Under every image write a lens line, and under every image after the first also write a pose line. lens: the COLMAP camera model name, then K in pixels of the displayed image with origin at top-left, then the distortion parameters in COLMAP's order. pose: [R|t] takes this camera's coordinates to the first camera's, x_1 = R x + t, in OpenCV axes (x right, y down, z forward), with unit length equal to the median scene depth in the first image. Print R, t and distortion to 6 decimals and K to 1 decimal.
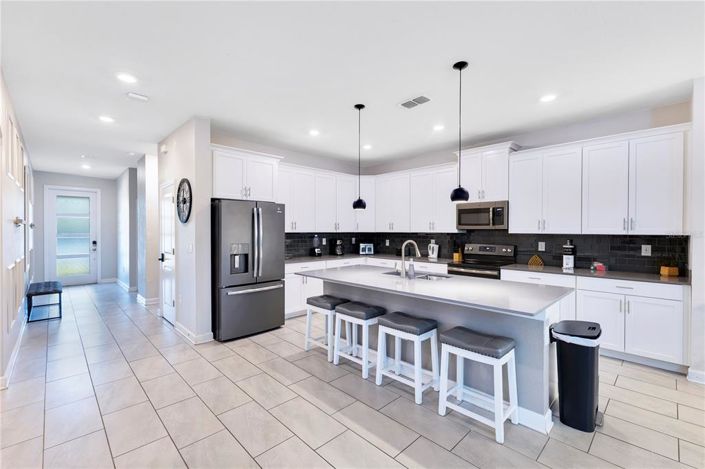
lens RADIAL K [[311.2, 0, 370.2], [0, 311.2, 231.5], [0, 0, 1]] dist [0.011636, -0.000845]
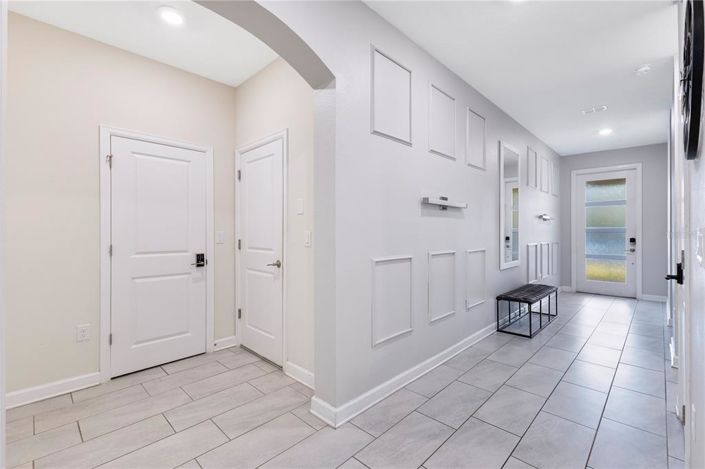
lens RADIAL K [[311.2, 0, 349.4], [0, 311.2, 233.5], [0, 0, 1]] dist [0.011636, -0.000845]
pose [[0.003483, 0.000003, -0.999994, -0.320974], [-0.003339, 0.999994, -0.000009, 0.040878], [0.999988, 0.003339, 0.003483, 0.667456]]
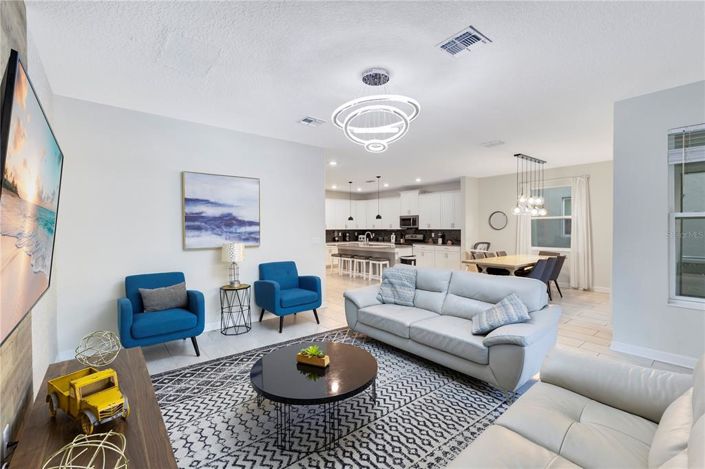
lens RADIAL K [[311.2, 0, 356.0], [0, 311.2, 231.3], [0, 0, 1]] dist [0.011636, -0.000845]
pose [[0.994829, -0.004790, -0.101450, 0.209949], [0.005319, 0.999974, 0.004943, 0.006522], [0.101424, -0.005457, 0.994828, -1.308278]]
